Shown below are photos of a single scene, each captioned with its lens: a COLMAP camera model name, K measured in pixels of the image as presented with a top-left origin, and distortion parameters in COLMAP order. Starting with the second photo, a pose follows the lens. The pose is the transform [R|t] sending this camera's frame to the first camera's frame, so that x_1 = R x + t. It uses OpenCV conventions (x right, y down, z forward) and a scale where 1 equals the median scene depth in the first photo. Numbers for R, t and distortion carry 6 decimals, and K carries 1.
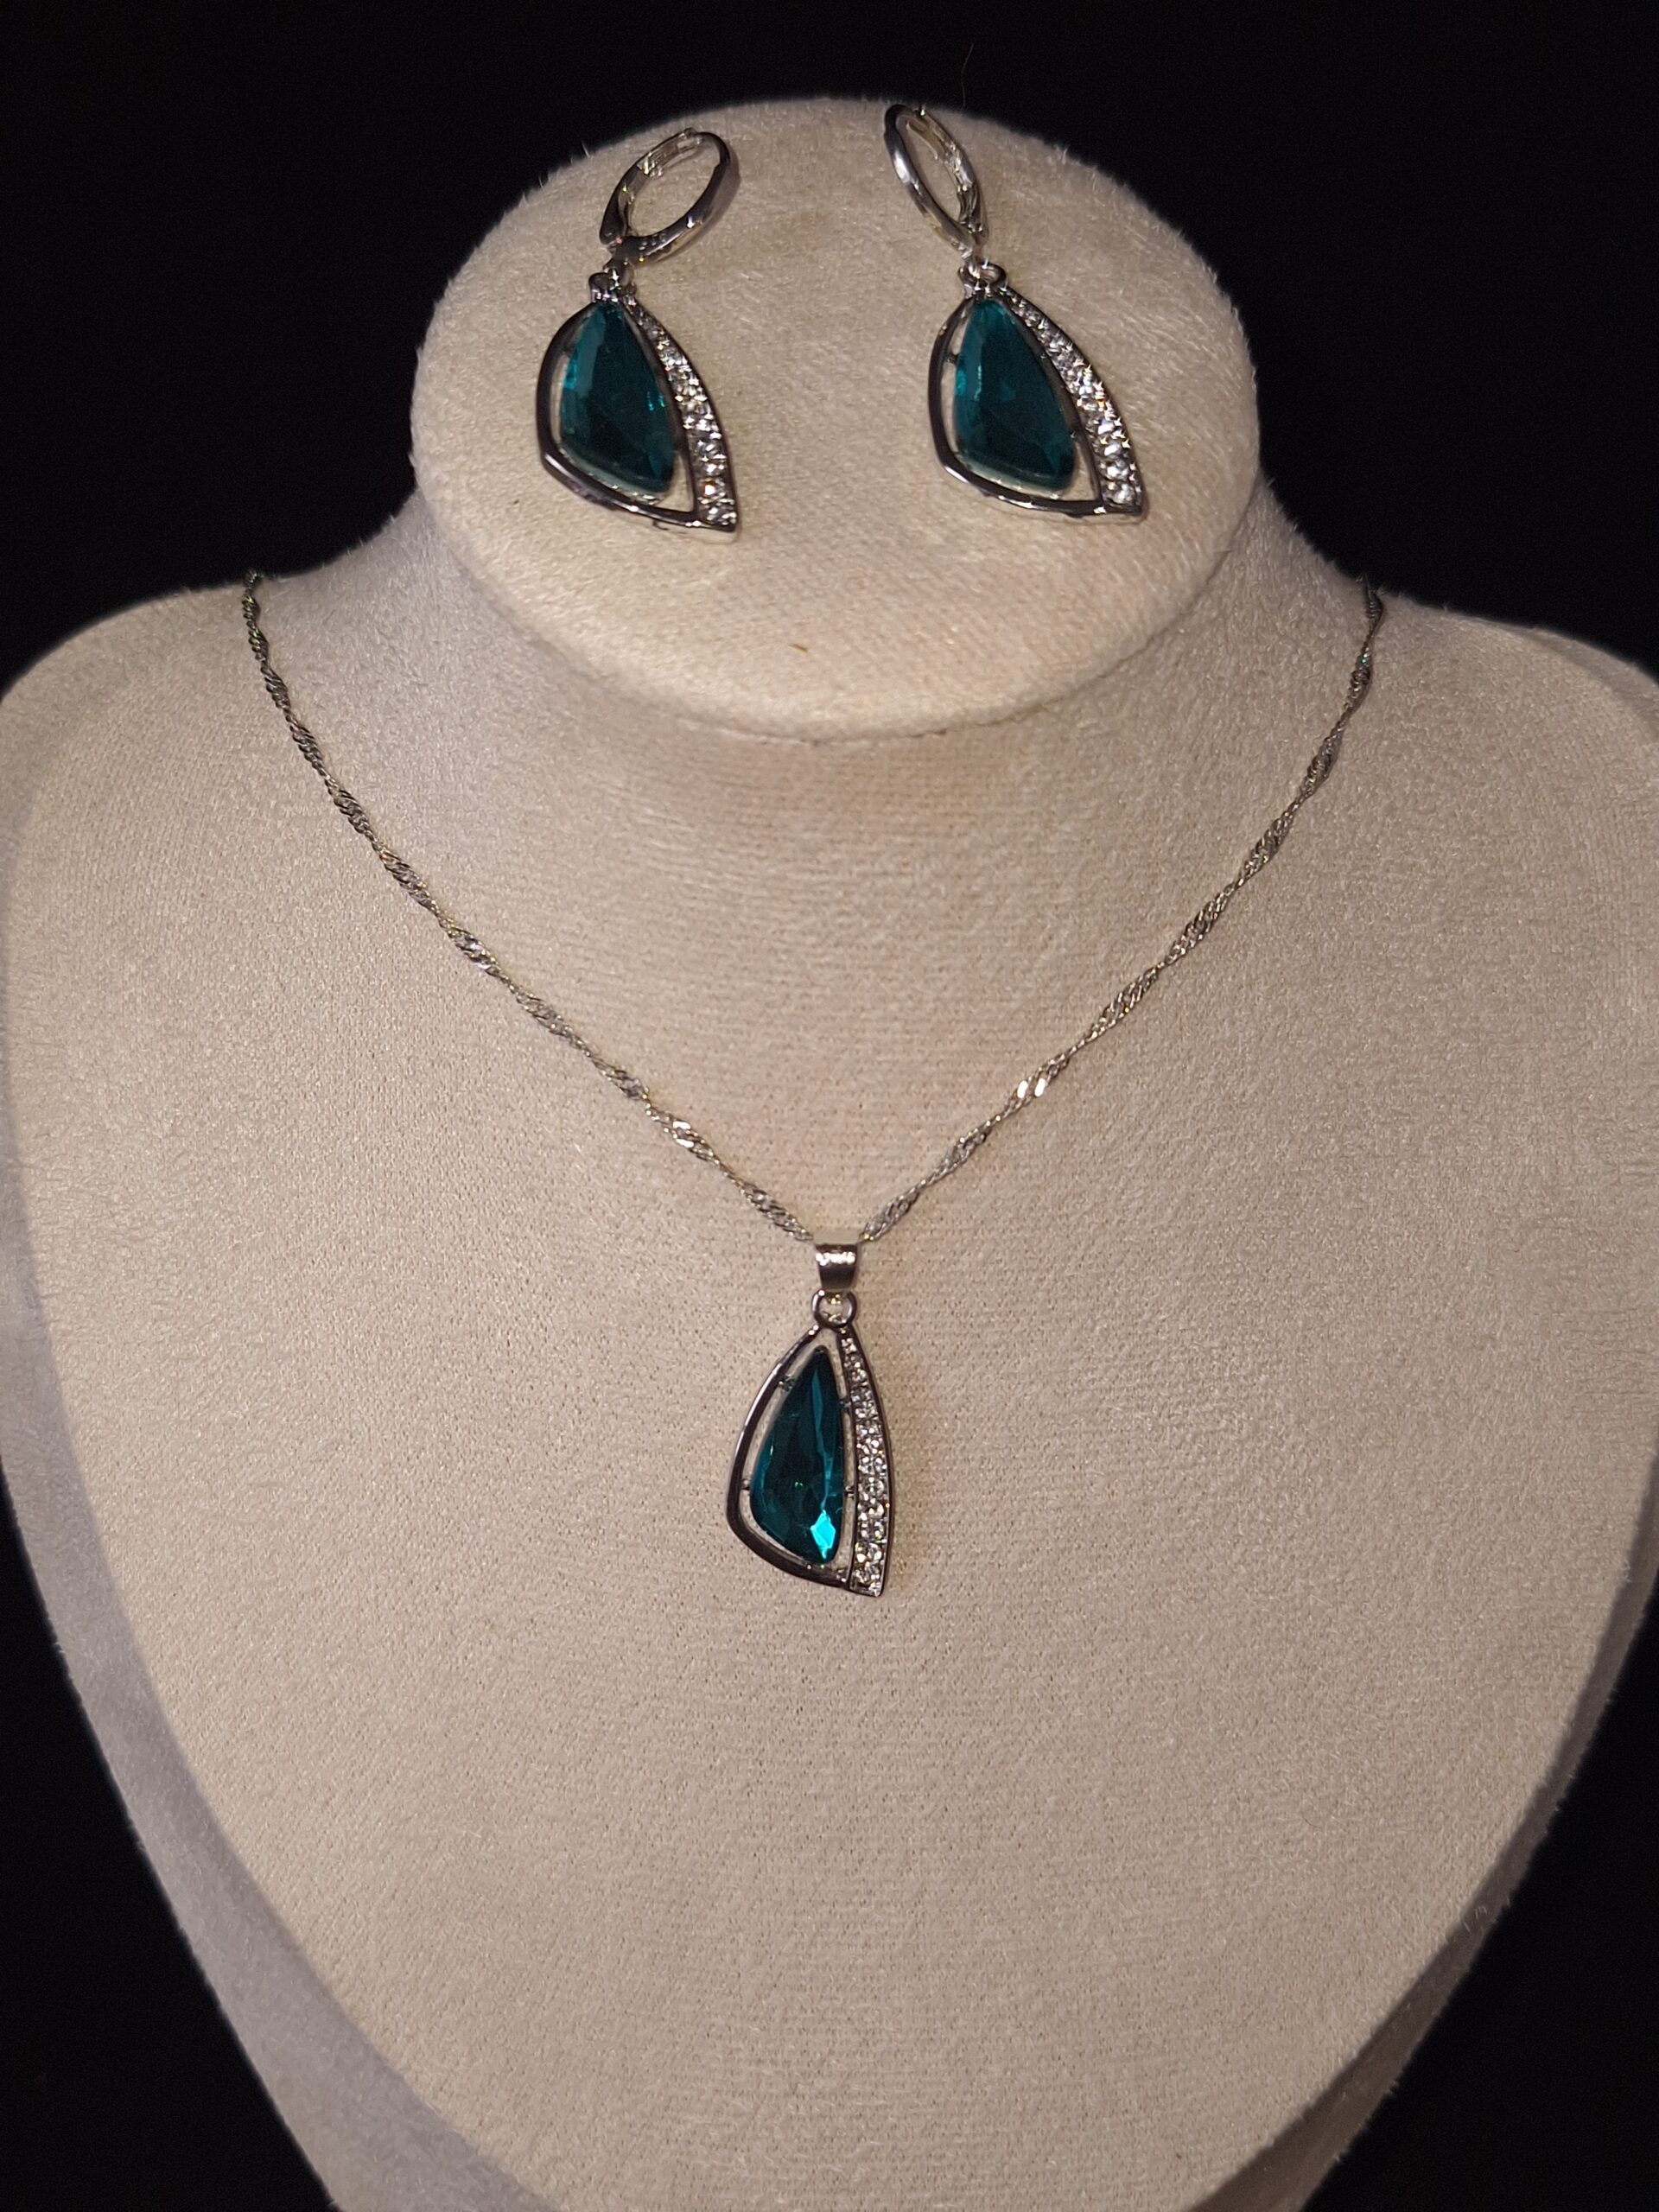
lens RADIAL K [[1602.0, 0, 829.5], [0, 1602.0, 1106.0], [0, 0, 1]] dist [0.002300, -0.005173]
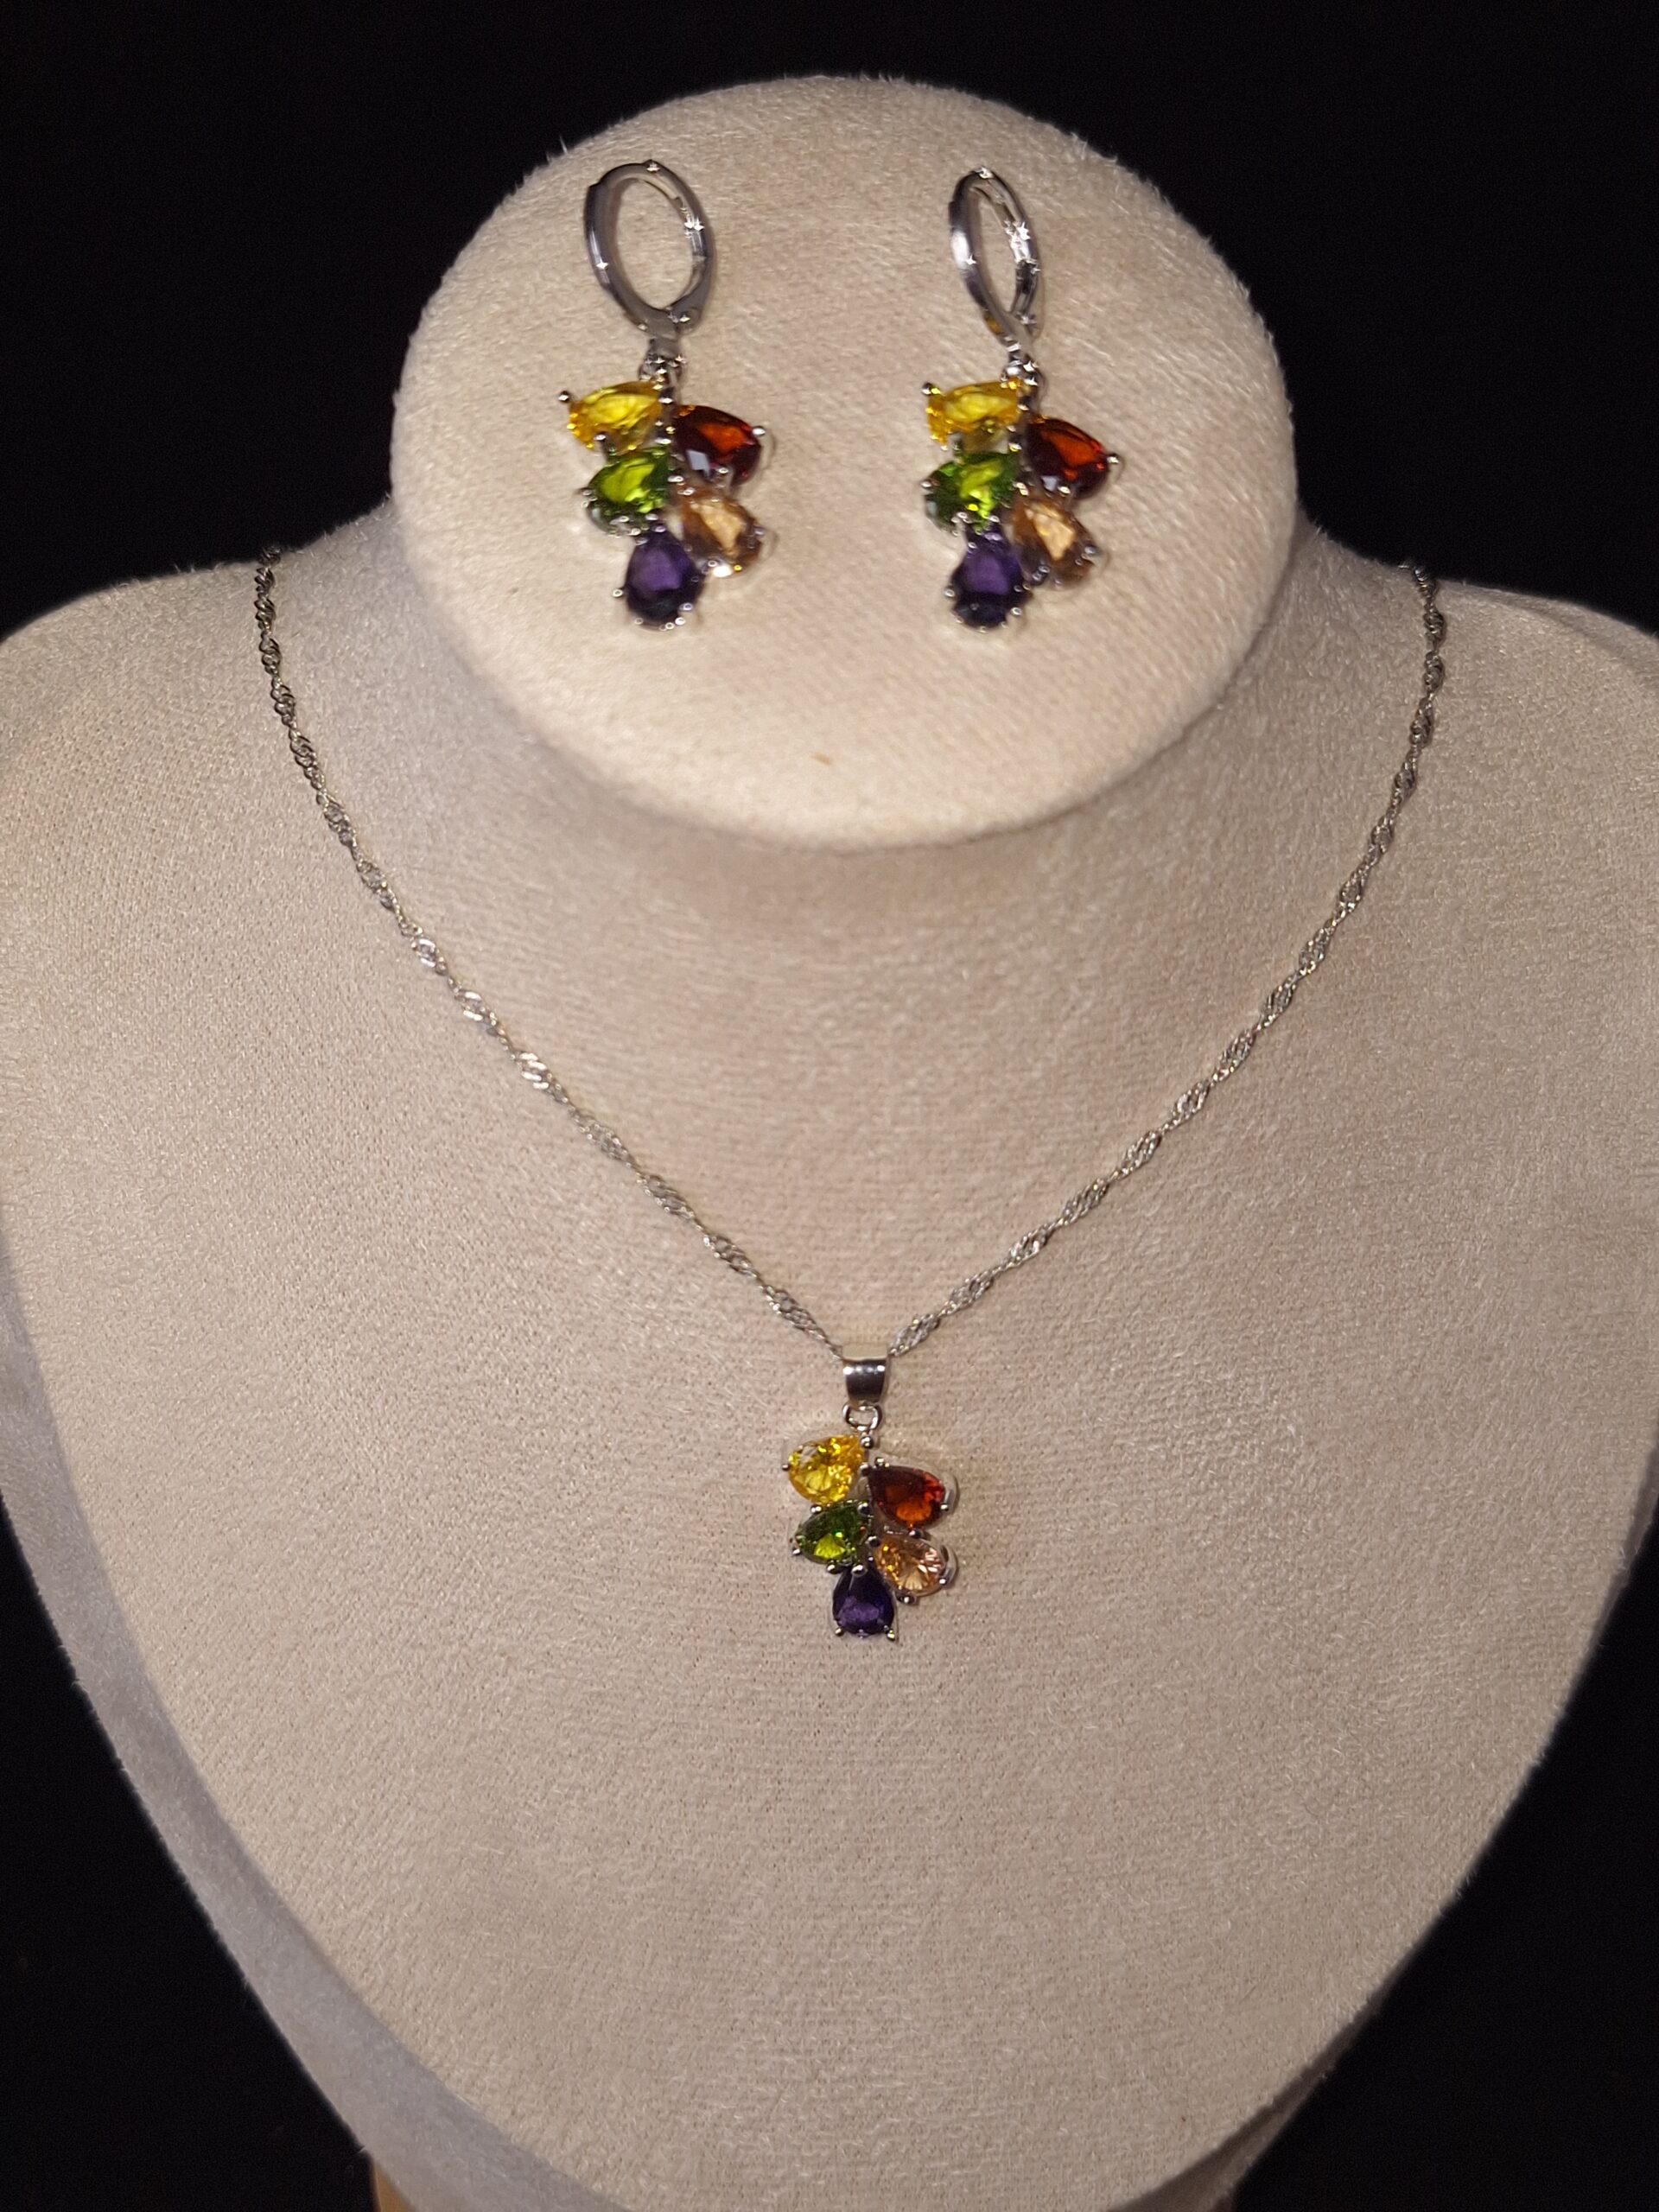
lens RADIAL K [[1624.9, 0, 829.5], [0, 1624.9, 1106.0], [0, 0, 1]] dist [0.000504, 0.001767]
pose [[0.999520, -0.019241, 0.024269, -0.031022], [0.016787, 0.995091, 0.097526, -0.129625], [-0.026026, -0.097072, 0.994937, 0.017268]]
